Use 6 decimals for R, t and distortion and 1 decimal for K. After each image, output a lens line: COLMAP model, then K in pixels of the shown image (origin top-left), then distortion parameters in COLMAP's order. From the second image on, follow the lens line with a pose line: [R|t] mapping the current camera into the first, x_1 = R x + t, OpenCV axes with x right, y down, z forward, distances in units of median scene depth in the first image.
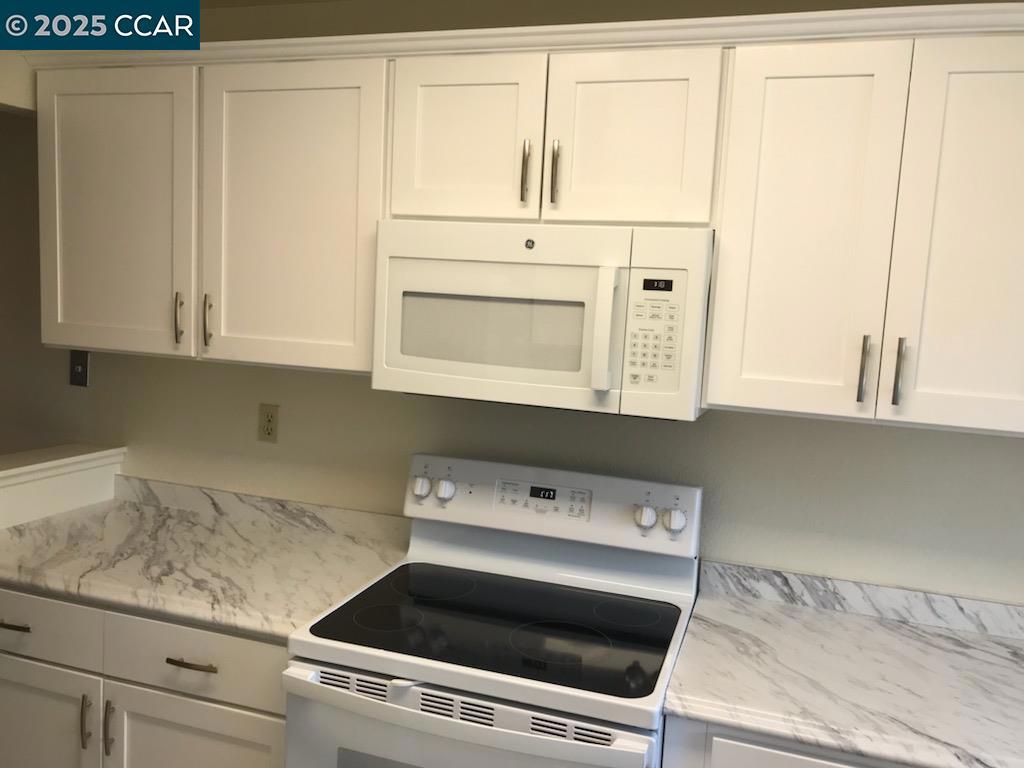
lens RADIAL K [[842.4, 0, 500.6], [0, 842.4, 376.4], [0, 0, 1]] dist [0.032289, -0.037224]
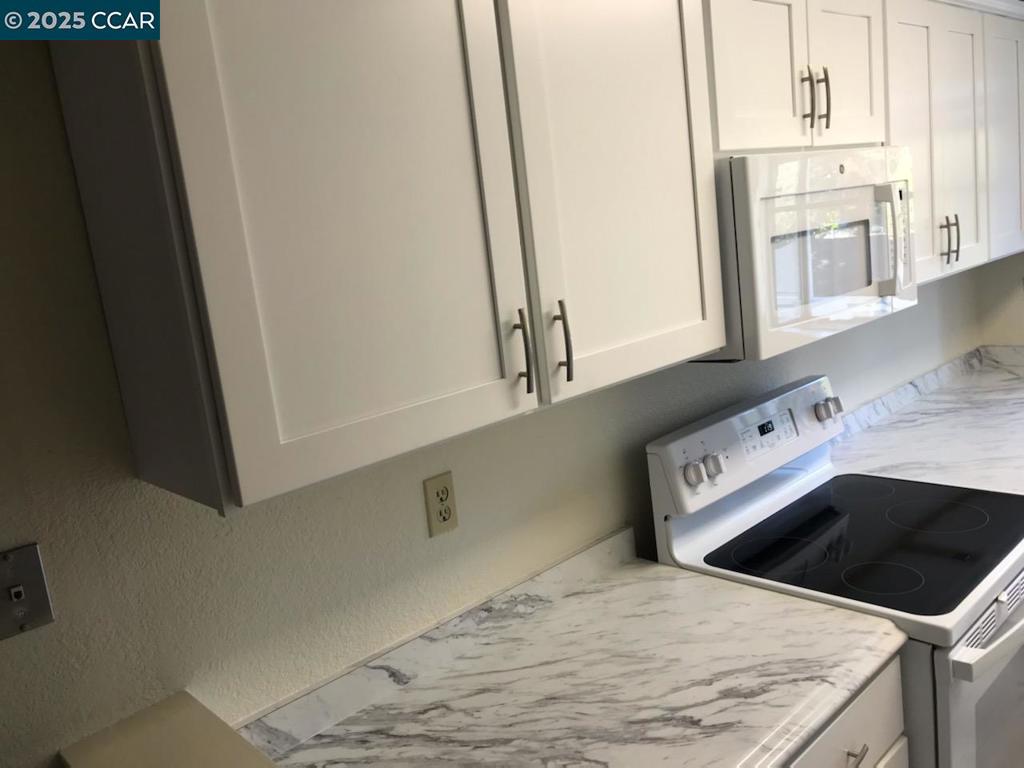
lens RADIAL K [[842.4, 0, 500.6], [0, 842.4, 376.4], [0, 0, 1]] dist [0.032289, -0.037224]
pose [[0.465107, -0.258500, 0.846672, -0.876232], [0.240397, 0.957358, 0.160235, -0.146984], [-0.851988, 0.129011, 0.507417, 0.707575]]
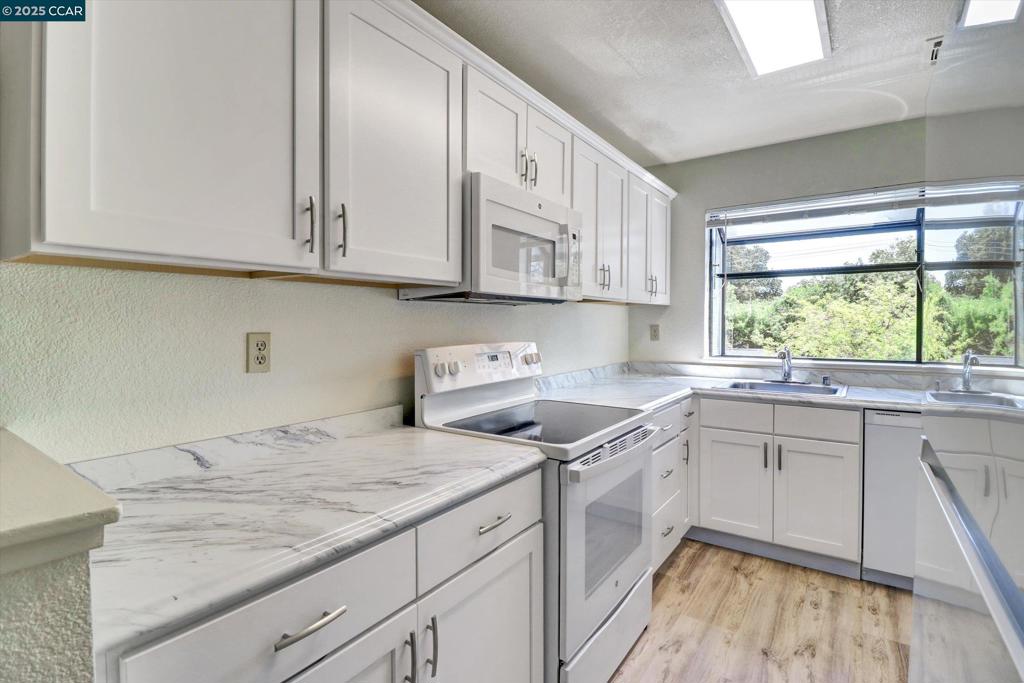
lens RADIAL K [[489.1, 0, 503.7], [0, 489.1, 331.5], [0, 0, 1]] dist [0.002007, -0.015159]
pose [[0.287130, -0.069753, 0.955348, -0.821558], [0.117118, 0.992419, 0.037260, 0.050470], [-0.950705, 0.101190, 0.293123, 0.648098]]
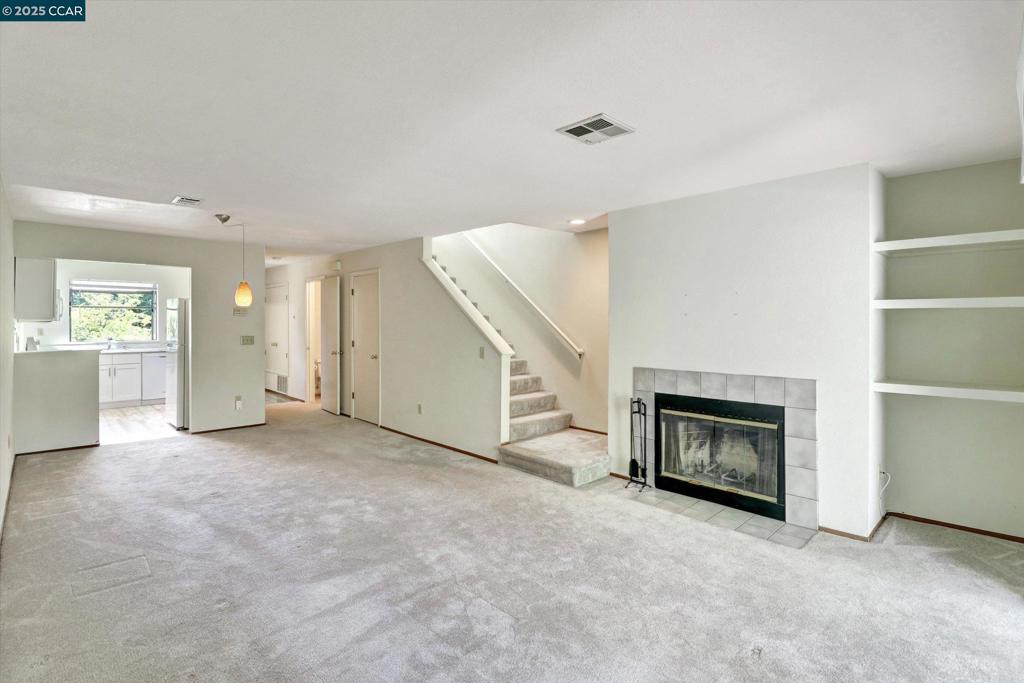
lens RADIAL K [[489.1, 0, 503.7], [0, 489.1, 331.5], [0, 0, 1]] dist [0.002007, -0.015159]
pose [[-0.885930, -0.067257, 0.458917, -3.689475], [-0.004620, 0.990661, 0.136269, -0.326263], [-0.463796, 0.118604, -0.877967, 2.171053]]
